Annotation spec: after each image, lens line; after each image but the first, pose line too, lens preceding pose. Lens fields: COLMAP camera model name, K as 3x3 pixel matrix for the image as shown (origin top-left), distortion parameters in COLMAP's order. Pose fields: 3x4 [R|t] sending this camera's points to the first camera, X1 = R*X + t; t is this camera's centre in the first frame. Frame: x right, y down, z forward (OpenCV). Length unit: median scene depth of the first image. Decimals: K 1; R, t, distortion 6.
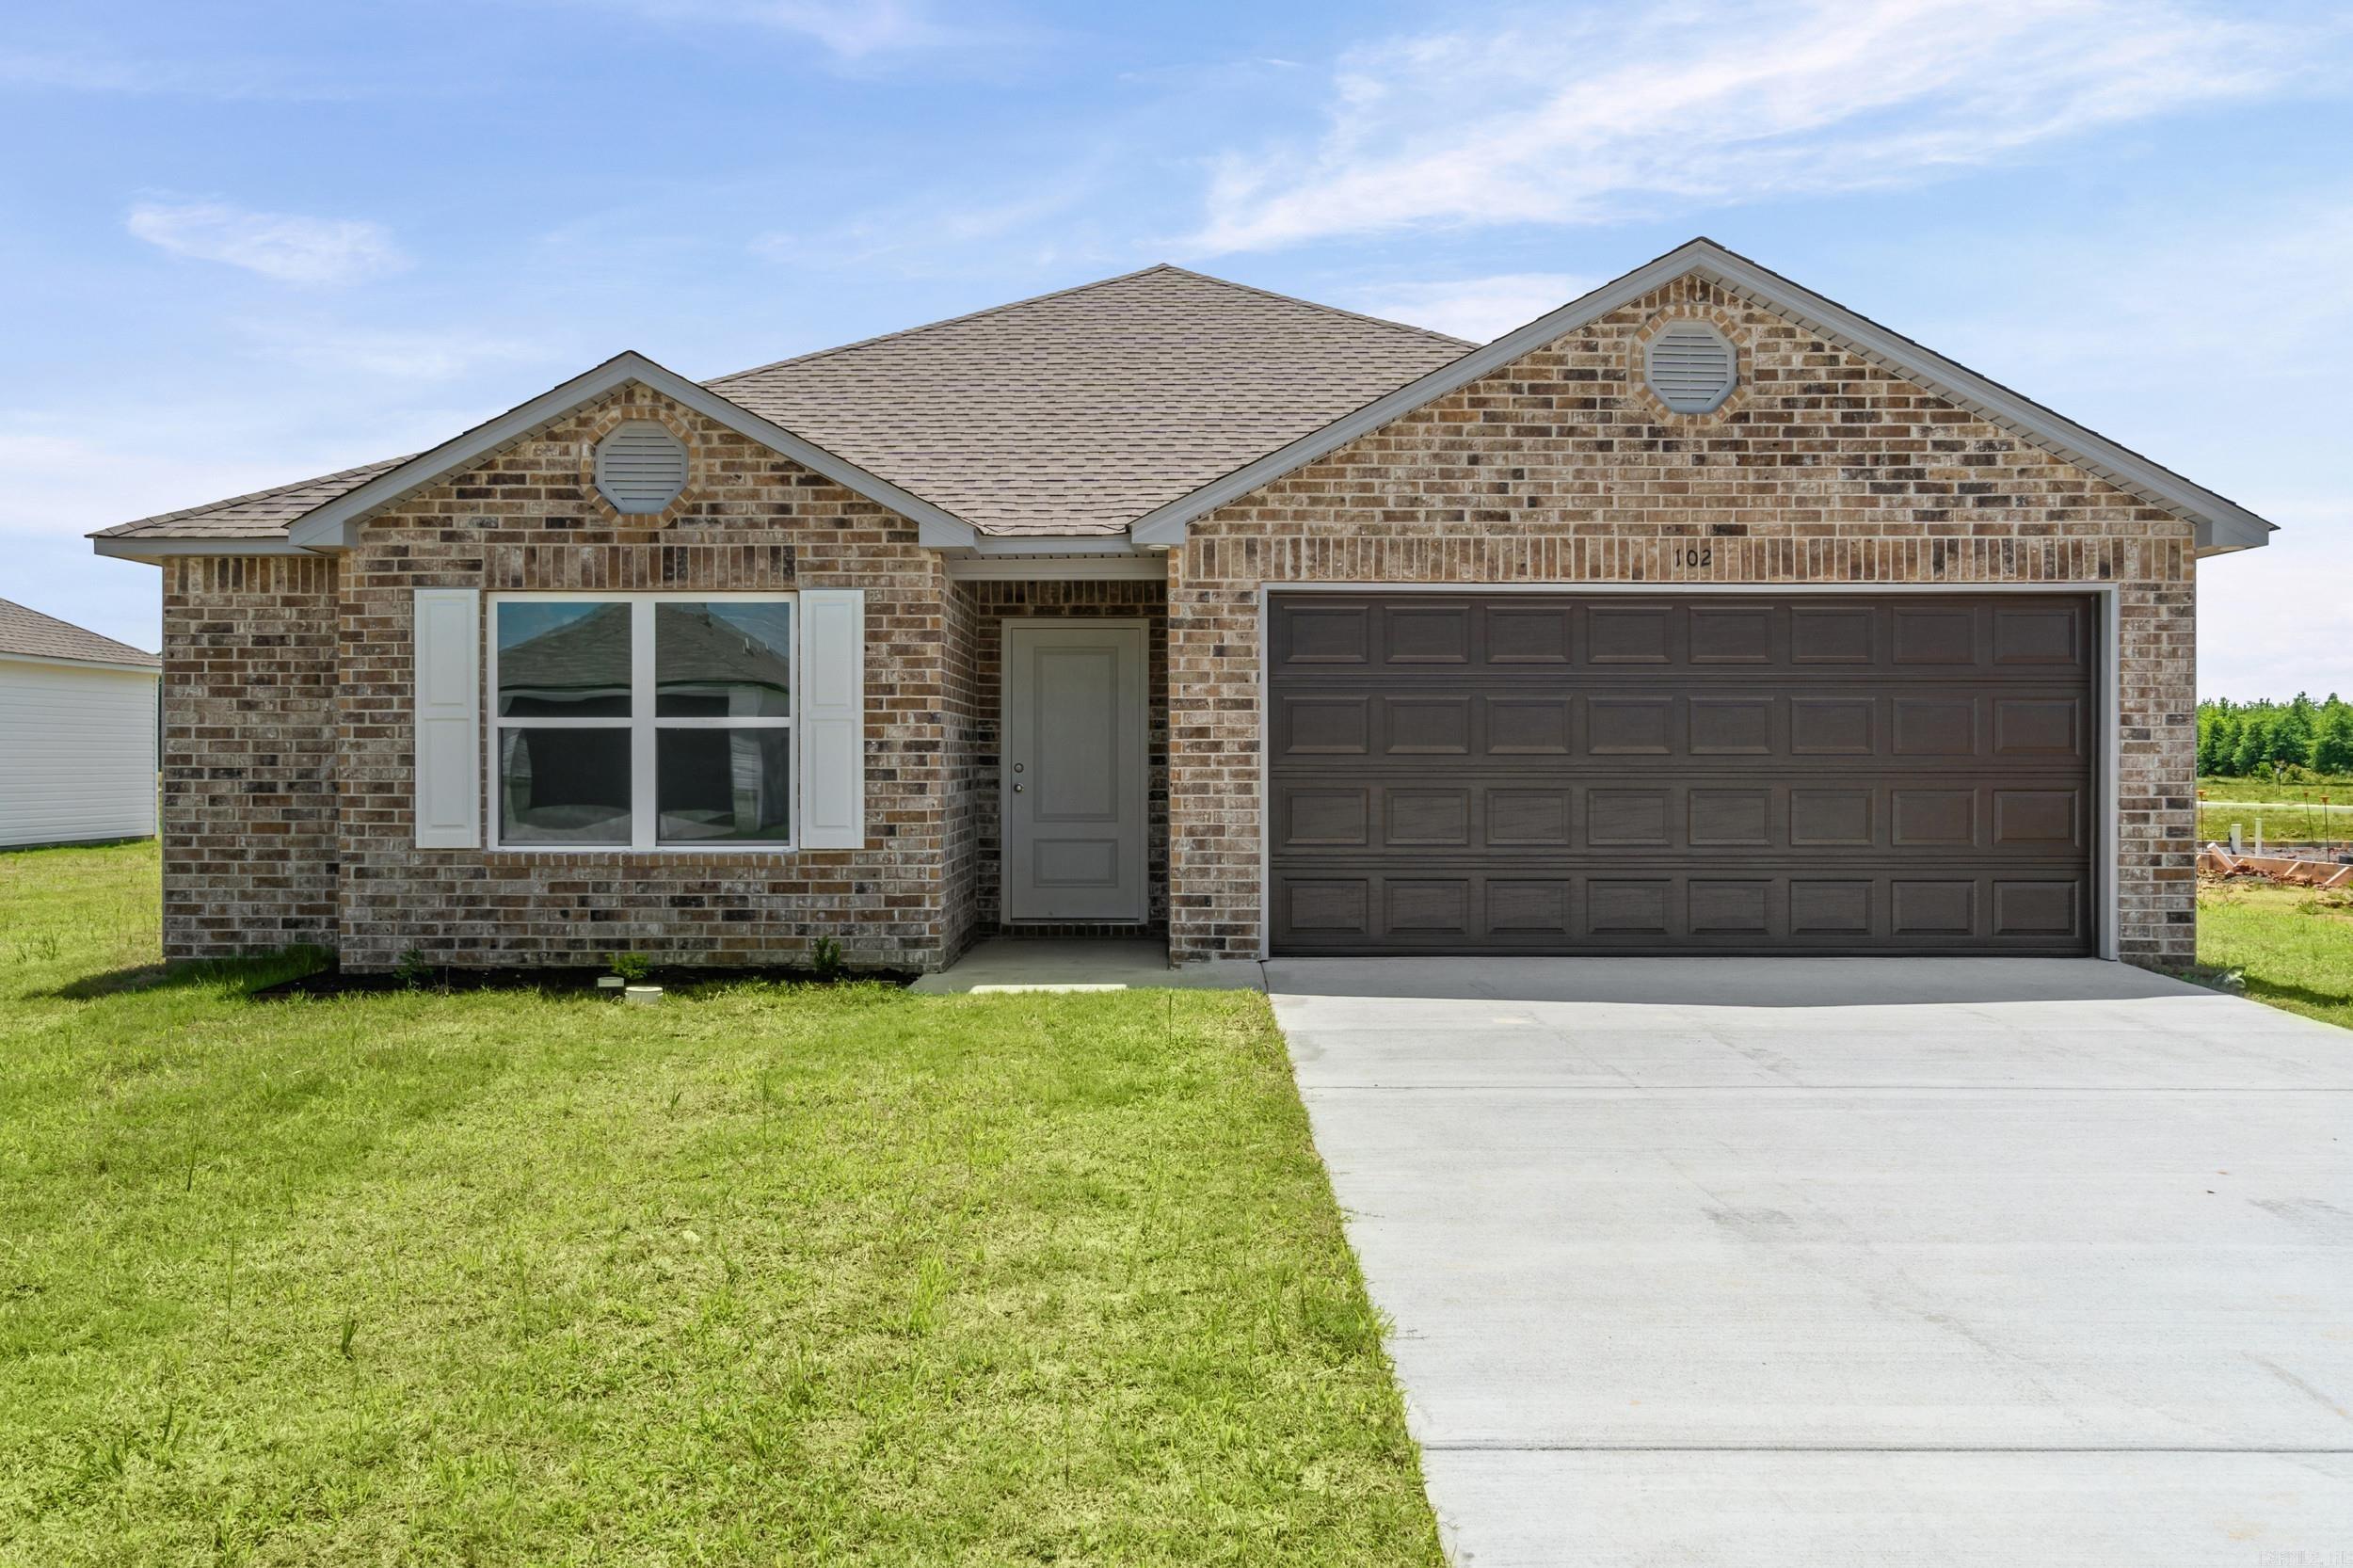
lens RADIAL K [[2066.0, 0, 1180.8], [0, 2066.0, 755.5], [0, 0, 1]] dist [-0.059665, 0.013668]
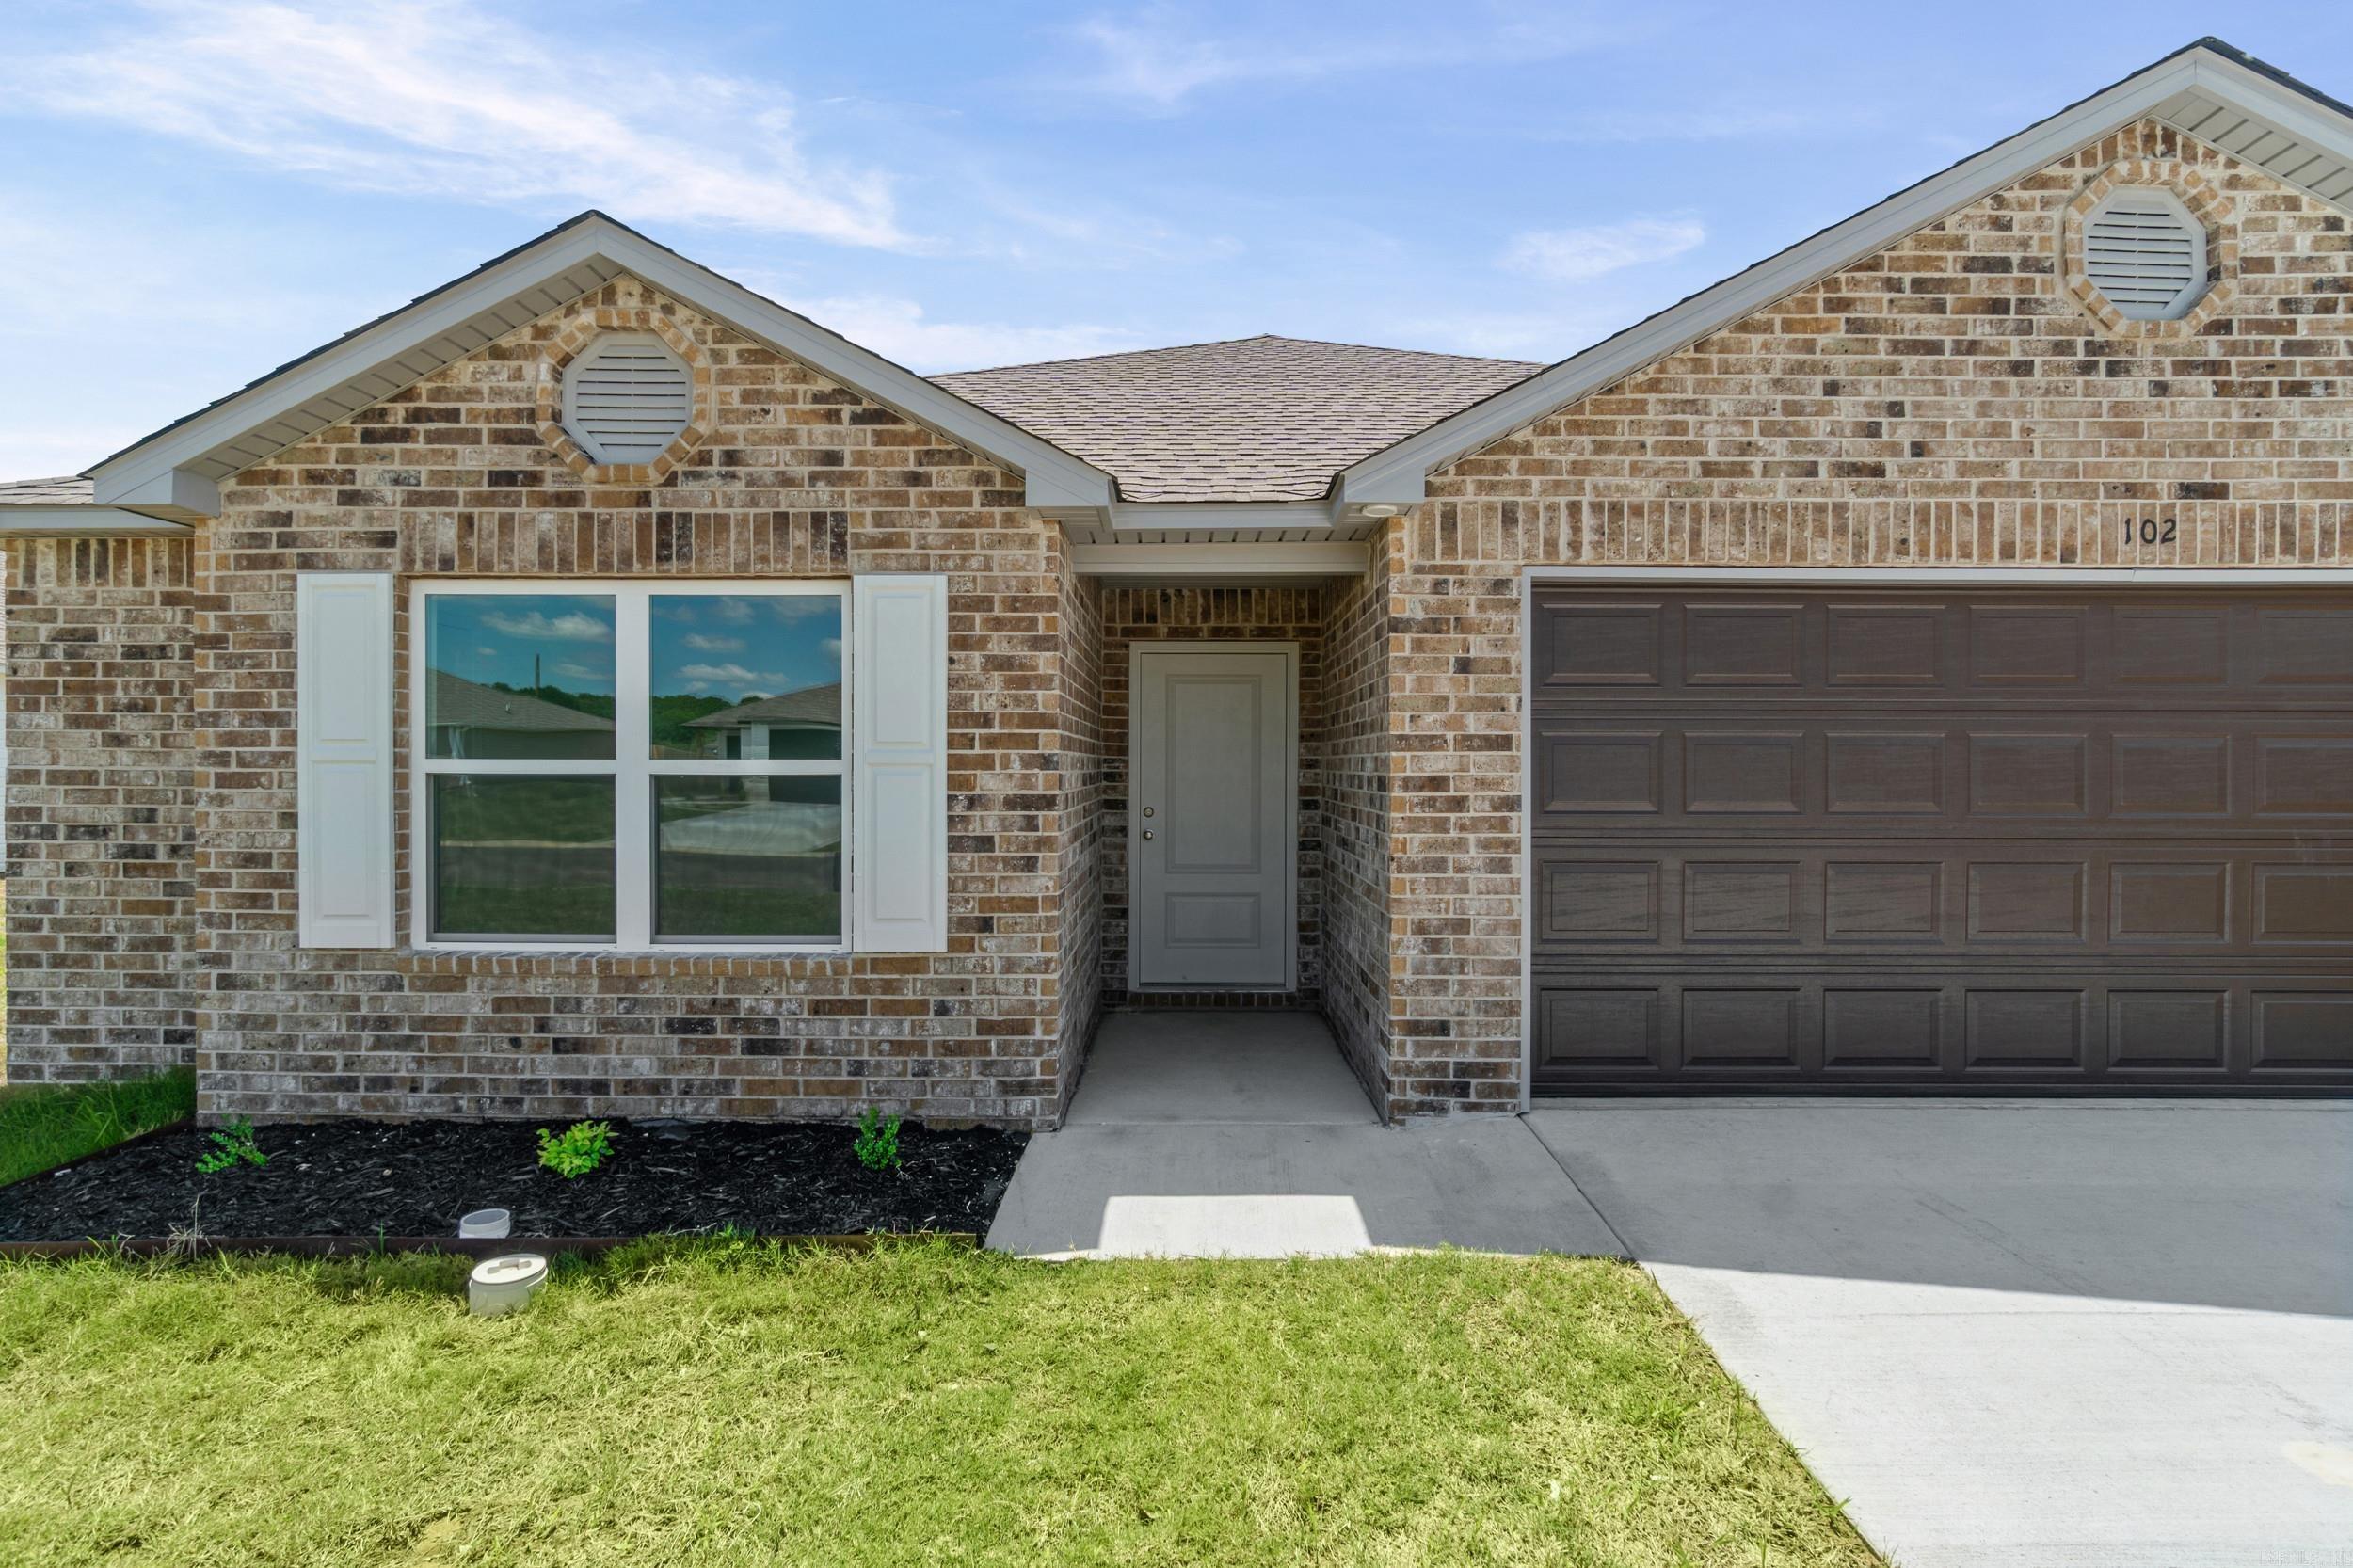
lens RADIAL K [[1127.8, 0, 1167.4], [0, 1127.8, 765.8], [0, 0, 1]] dist [-0.019764, 0.001555]
pose [[0.999731, 0.002639, -0.023029, -0.070968], [-0.002521, 0.999984, 0.005150, -0.018742], [0.023042, -0.005091, 0.999722, 0.622913]]
